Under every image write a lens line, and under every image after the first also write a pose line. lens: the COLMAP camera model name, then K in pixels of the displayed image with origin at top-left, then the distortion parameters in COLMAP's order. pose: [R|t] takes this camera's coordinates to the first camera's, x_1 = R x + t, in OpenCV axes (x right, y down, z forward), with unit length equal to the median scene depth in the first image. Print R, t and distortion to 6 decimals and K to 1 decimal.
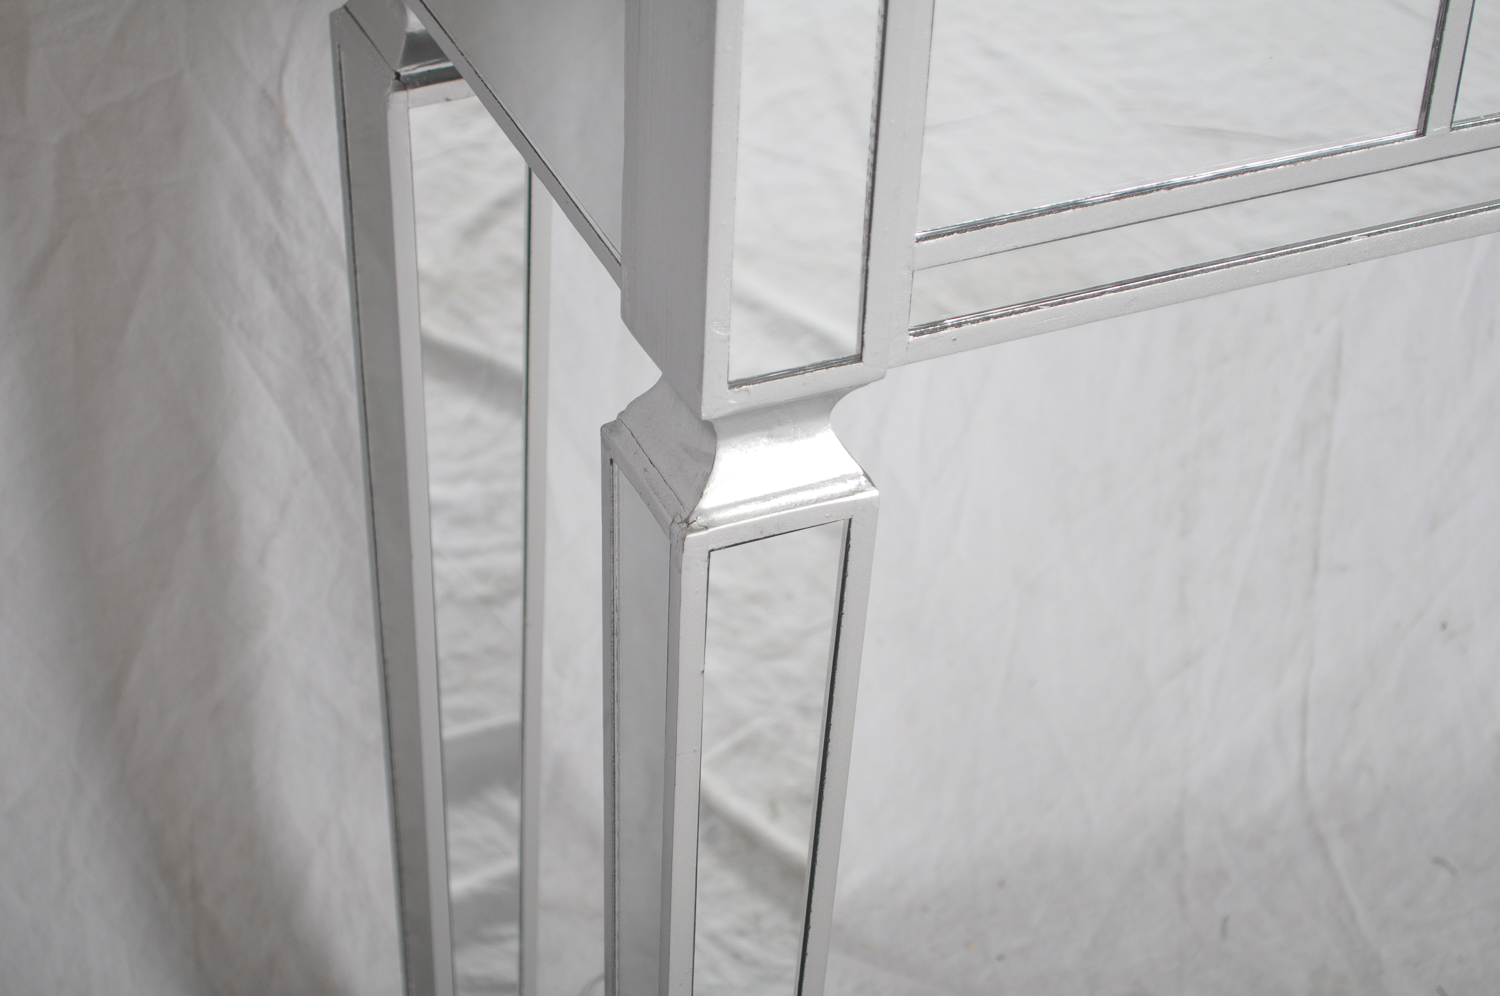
lens RADIAL K [[3395.8, 0, 759.8], [0, 3395.8, 502.3], [0, 0, 1]] dist [-0.014900, 0.000000]
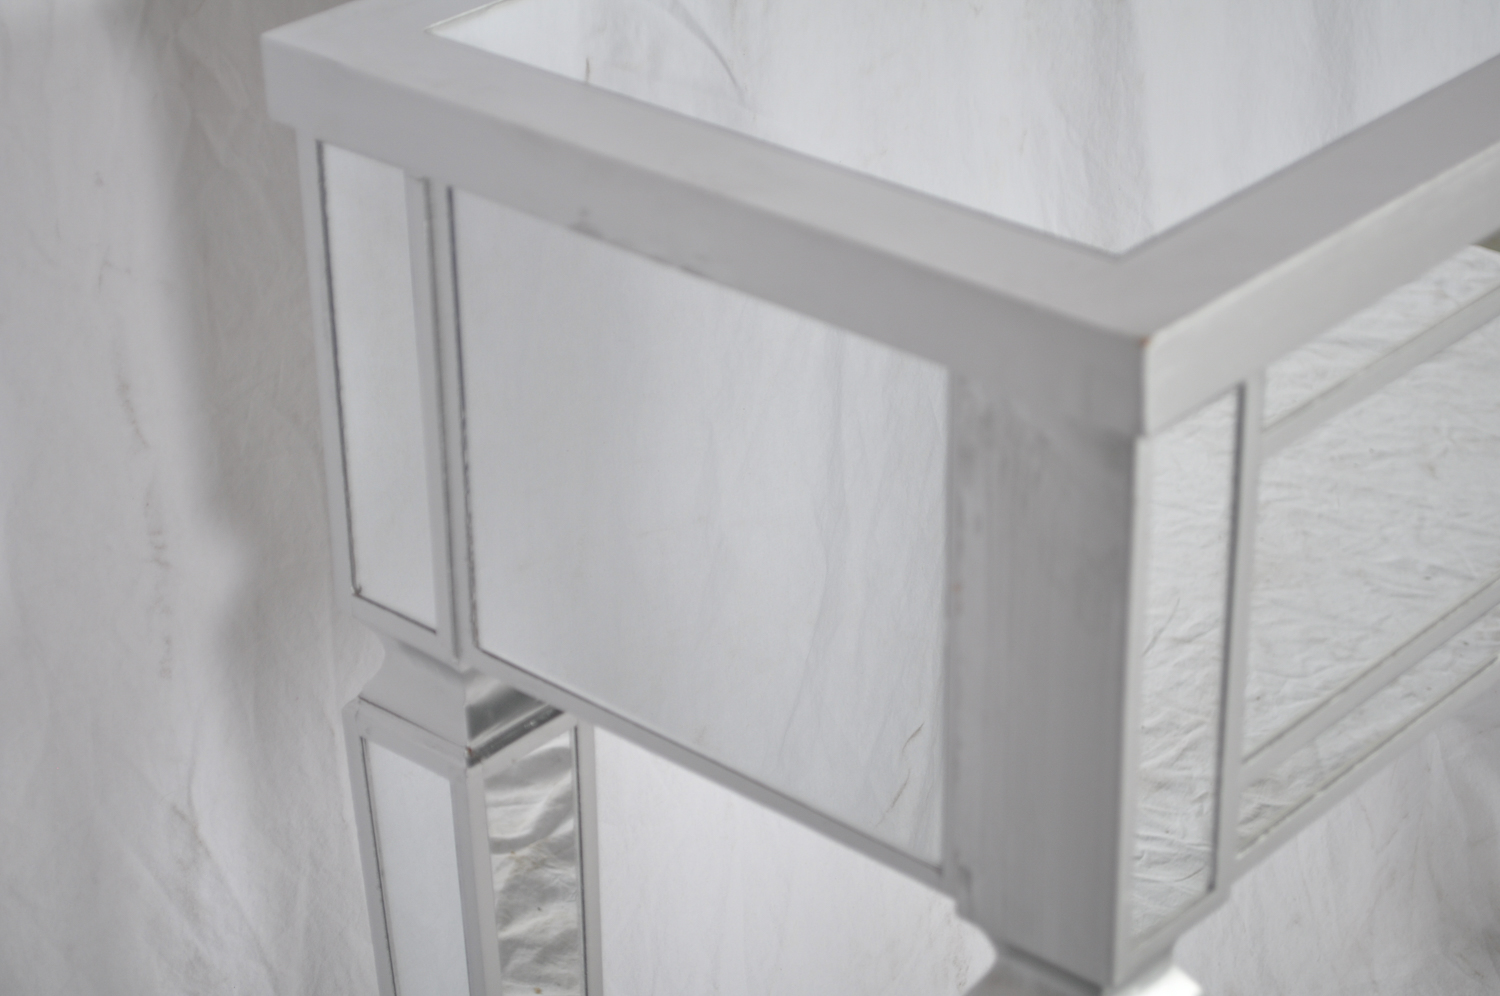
lens RADIAL K [[3395.8, 0, 751.7], [0, 3395.8, 494.9], [0, 0, 1]] dist [-0.014900, 0.000000]
pose [[0.912140, -0.240249, 0.332087, -0.291147], [0.283874, 0.954721, -0.089017, -0.072654], [-0.295664, 0.175467, 0.939039, 0.033003]]
